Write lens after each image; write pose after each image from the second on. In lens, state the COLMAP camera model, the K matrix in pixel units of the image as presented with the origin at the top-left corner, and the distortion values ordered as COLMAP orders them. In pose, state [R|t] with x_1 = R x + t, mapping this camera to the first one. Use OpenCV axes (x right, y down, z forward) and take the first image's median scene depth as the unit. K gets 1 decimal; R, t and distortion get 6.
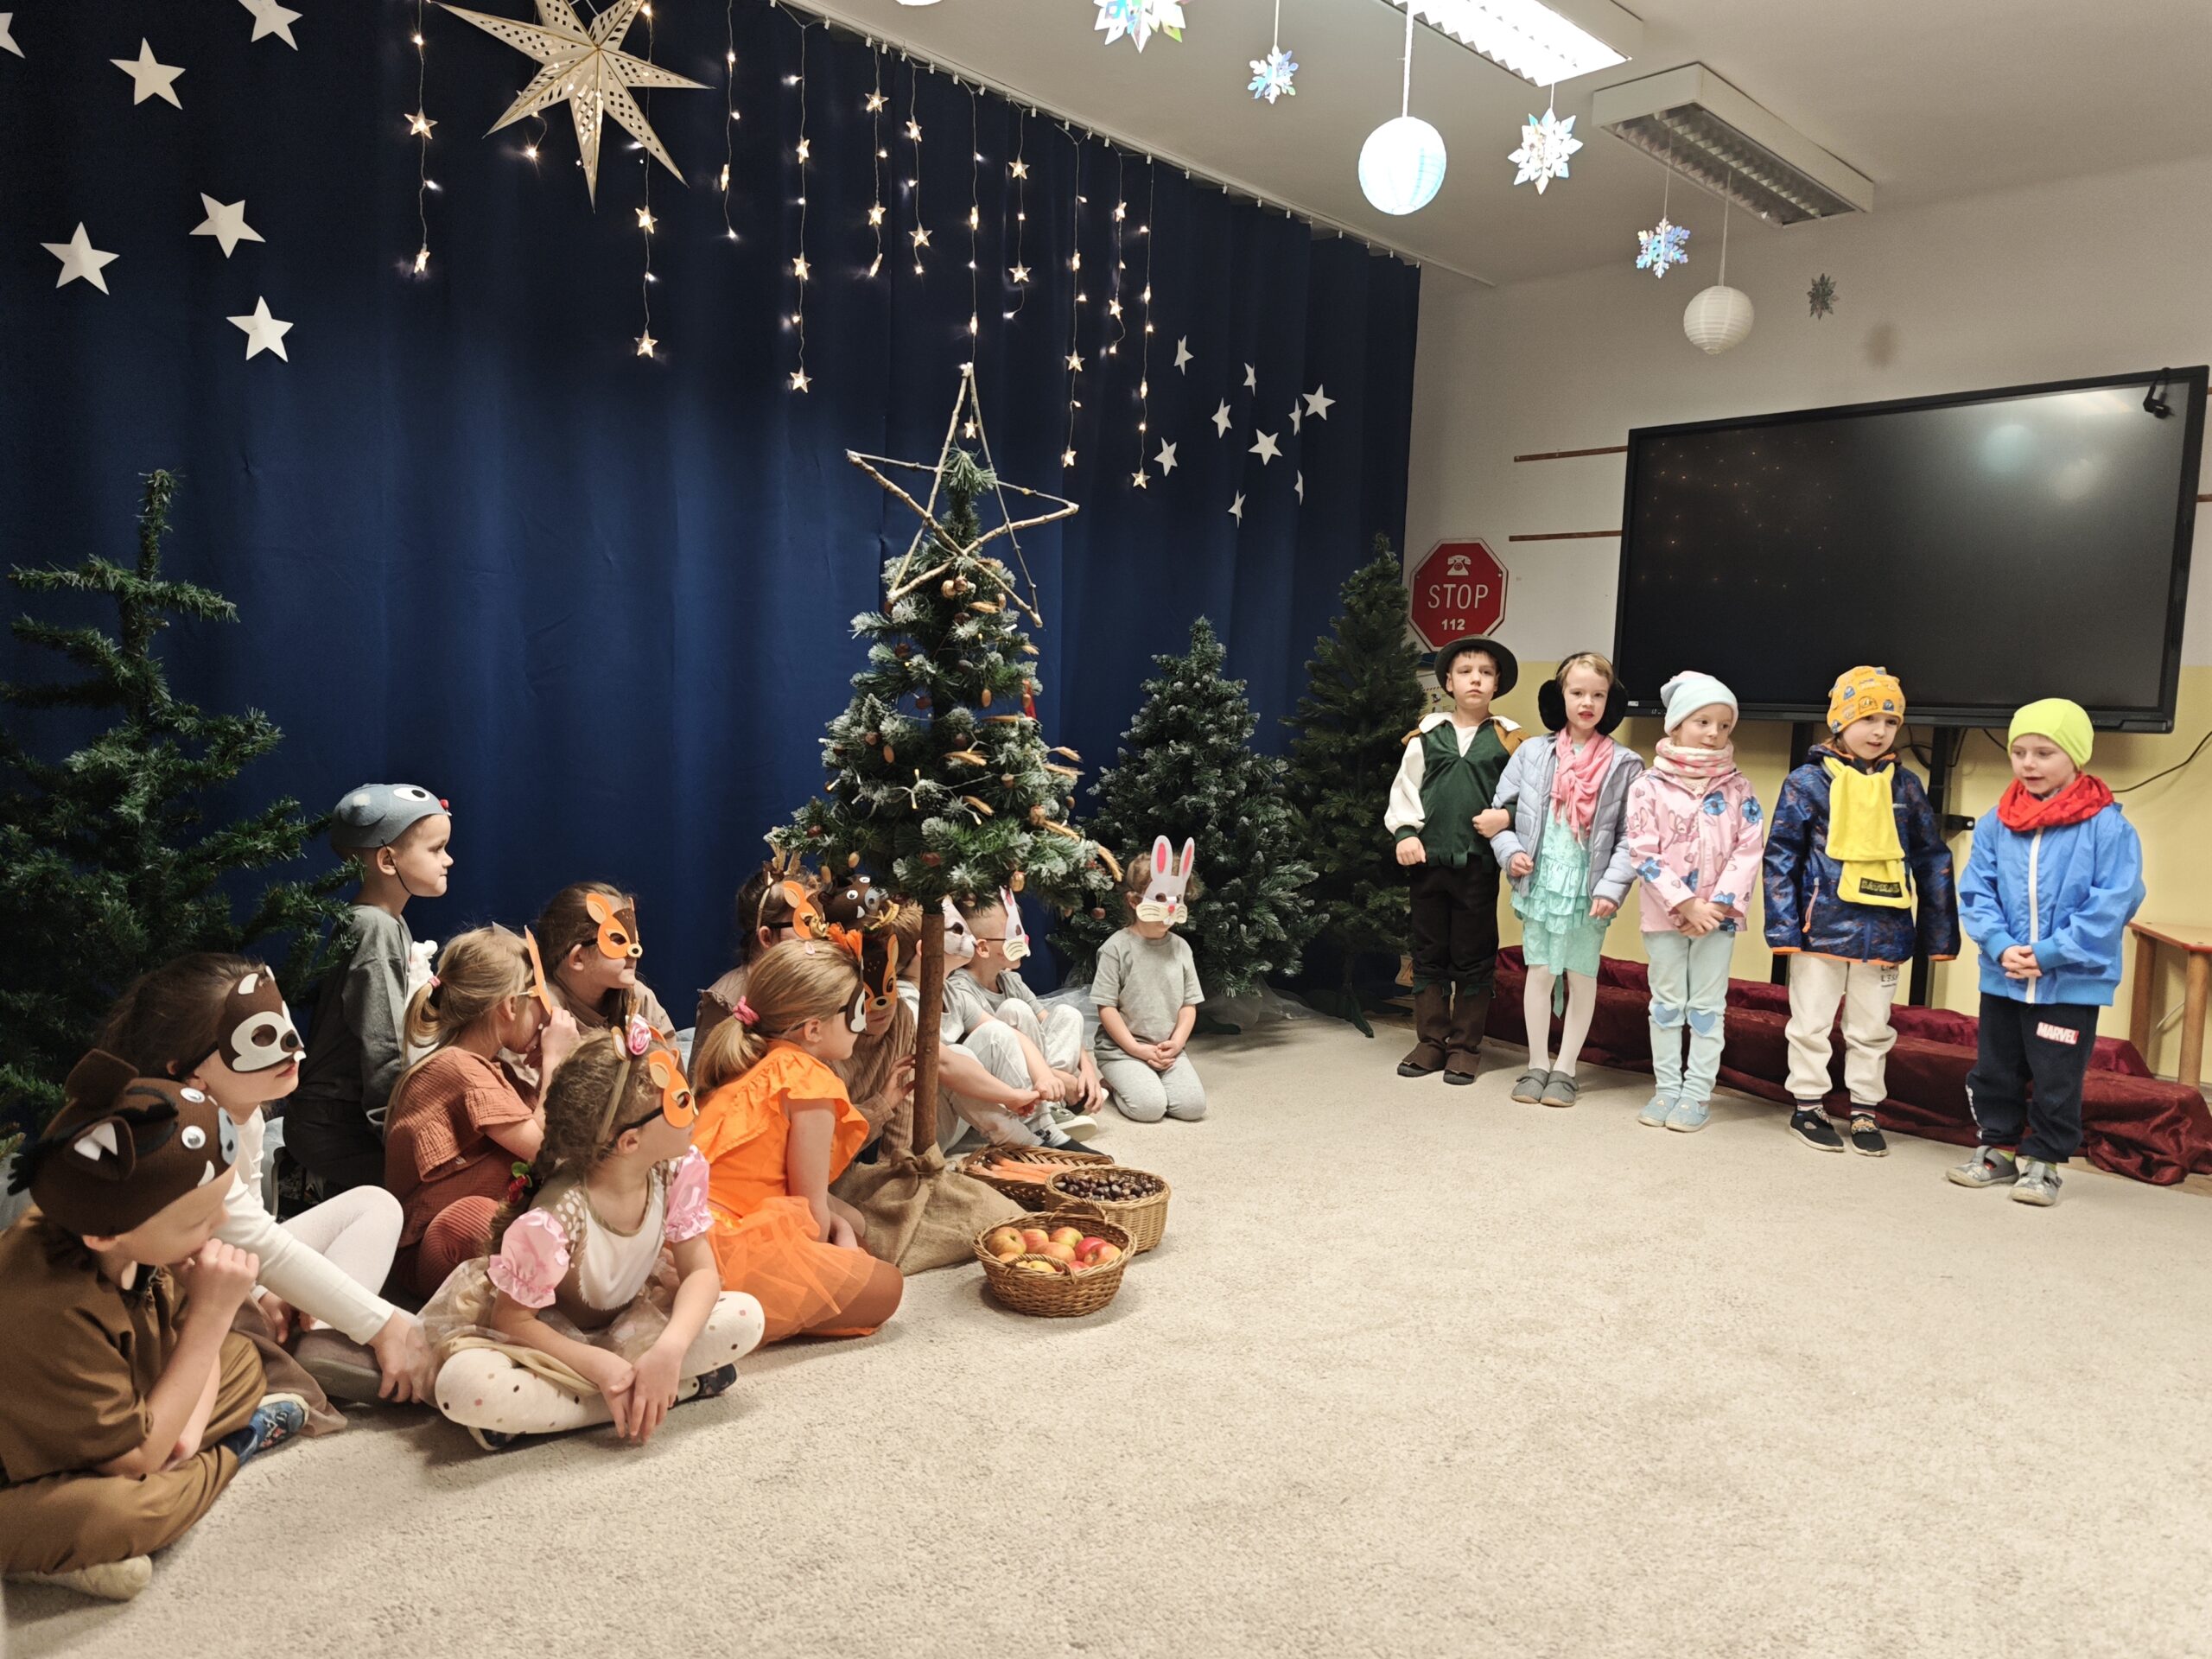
lens RADIAL K [[1490.7, 0, 1087.0], [0, 1490.7, 852.0], [0, 0, 1]] dist [0.043134, -0.027977]
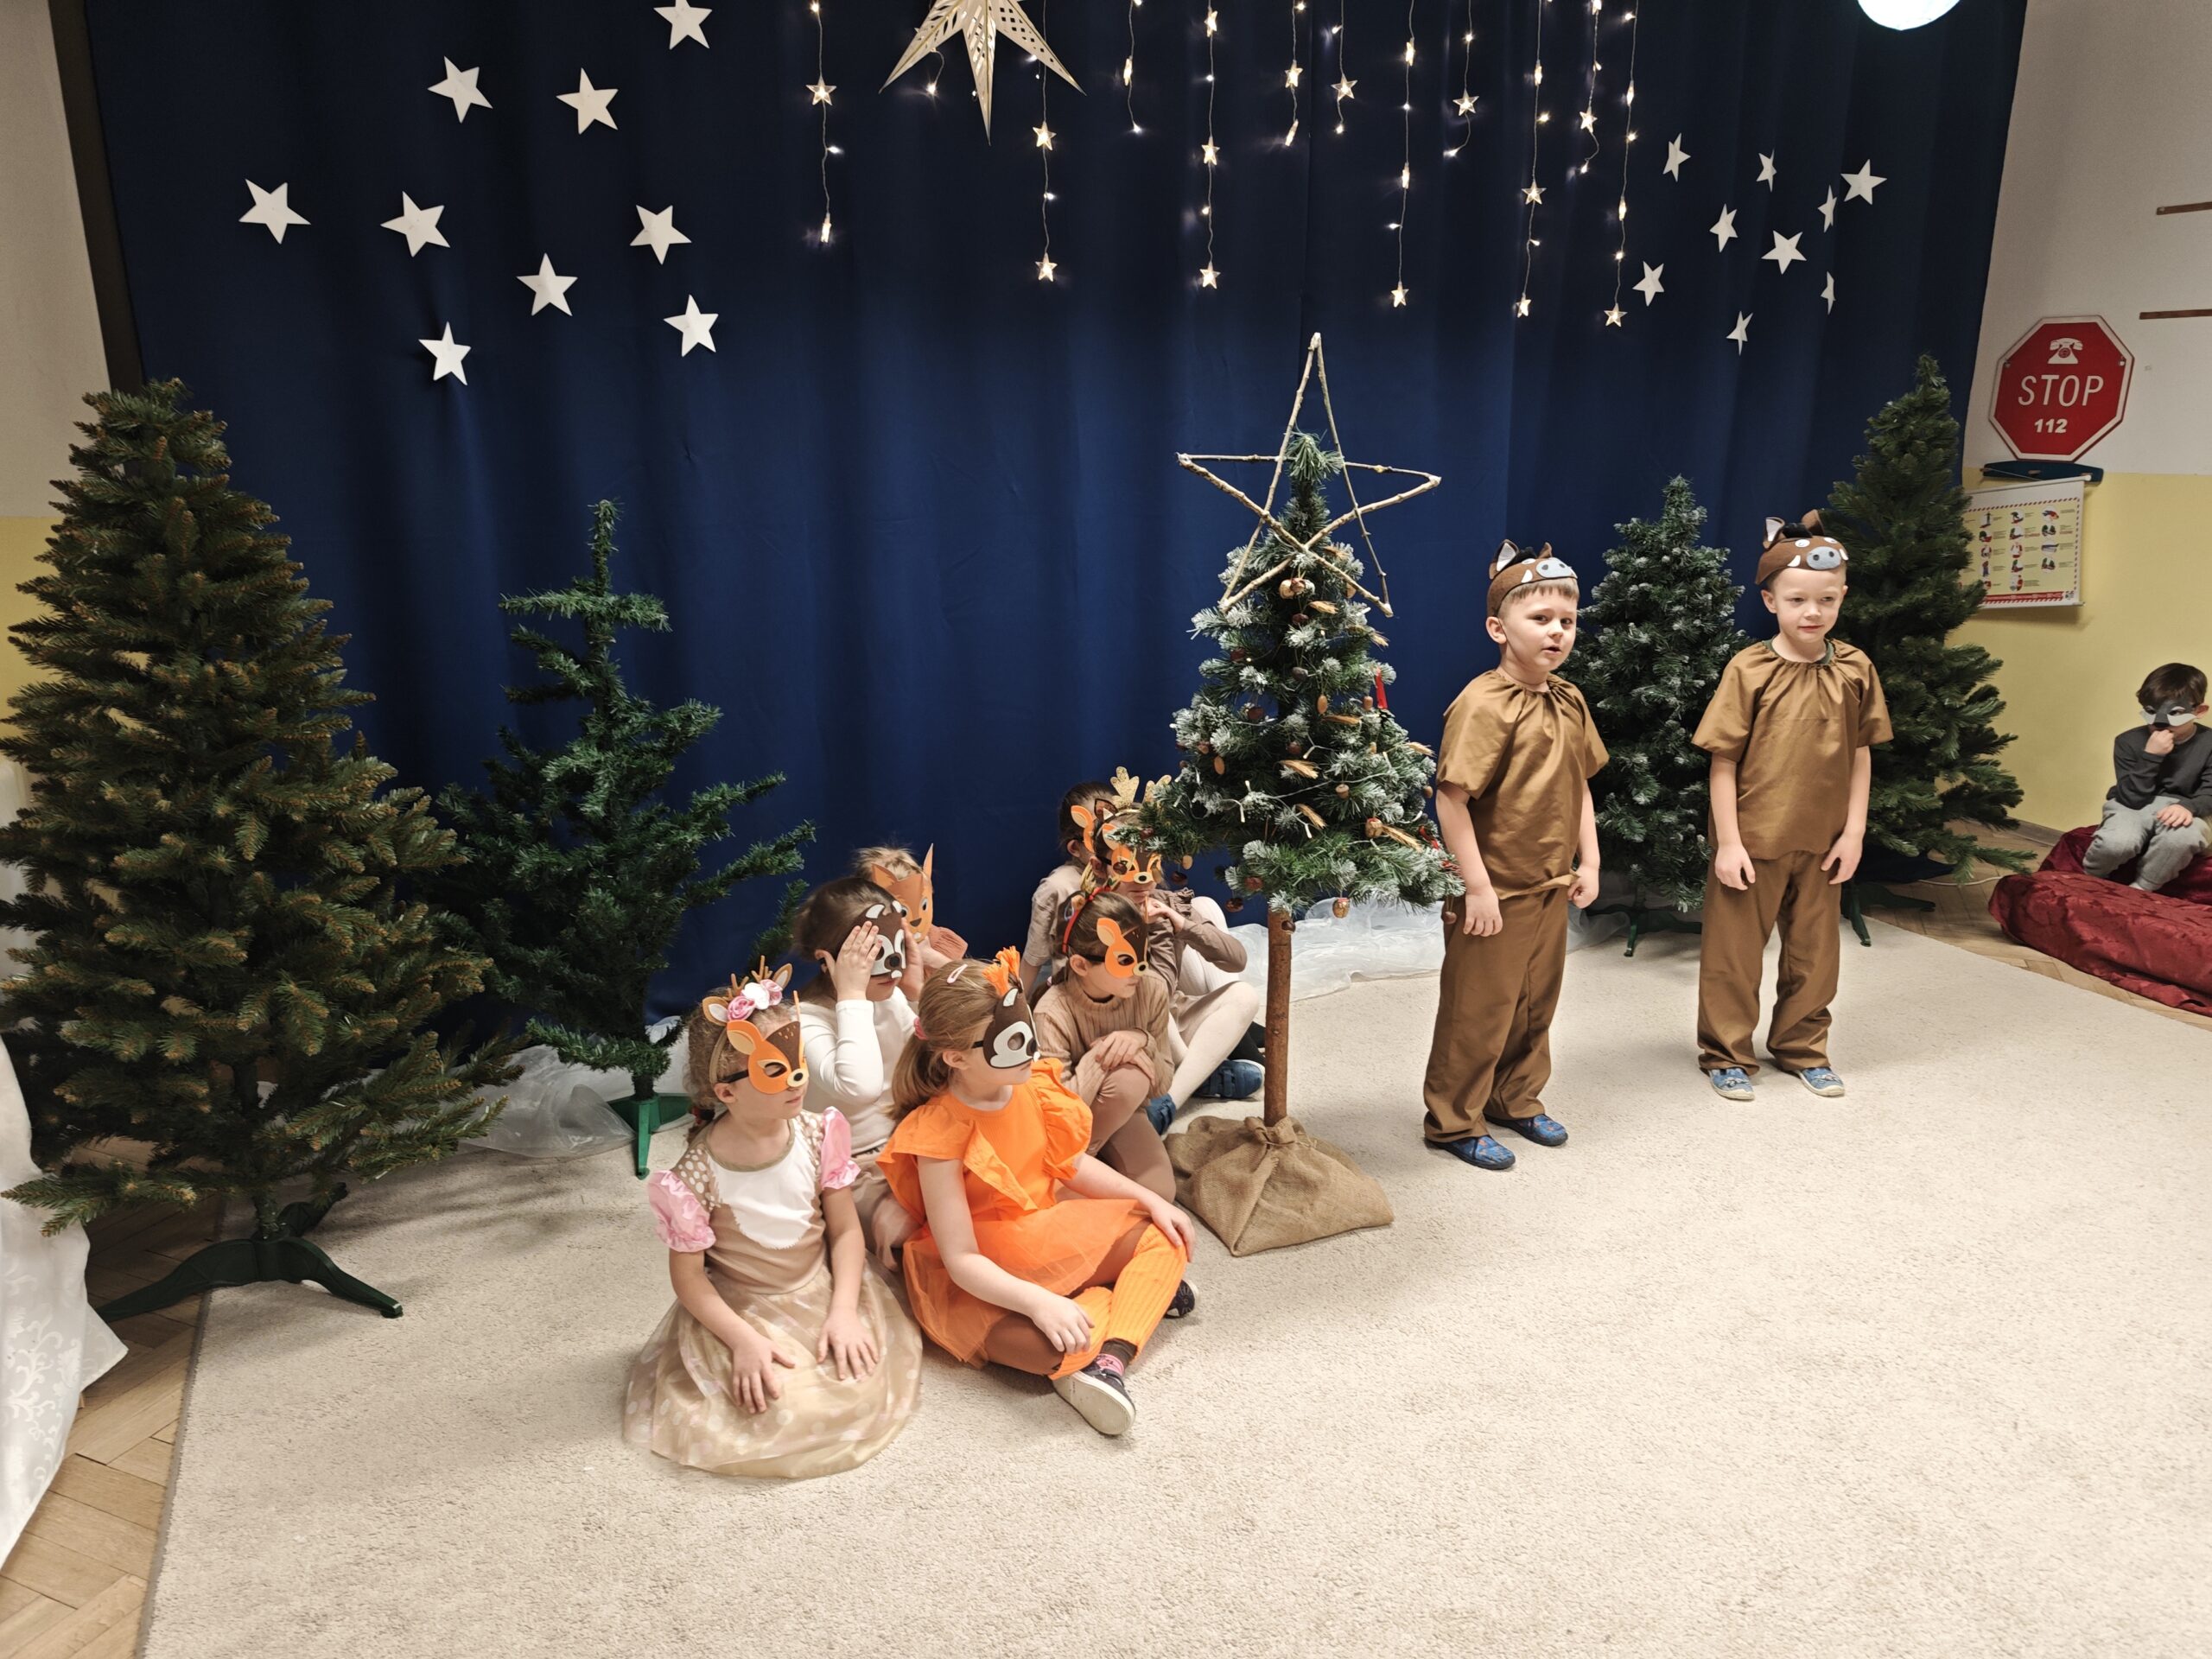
lens RADIAL K [[1490.7, 0, 1093.0], [0, 1490.7, 824.1], [0, 0, 1]] dist [0.043134, -0.027977]
pose [[0.933647, 0.046771, -0.355128, 0.117213], [0.013886, 0.985967, 0.166362, -0.160157], [0.357925, -0.160255, 0.919896, 0.045982]]
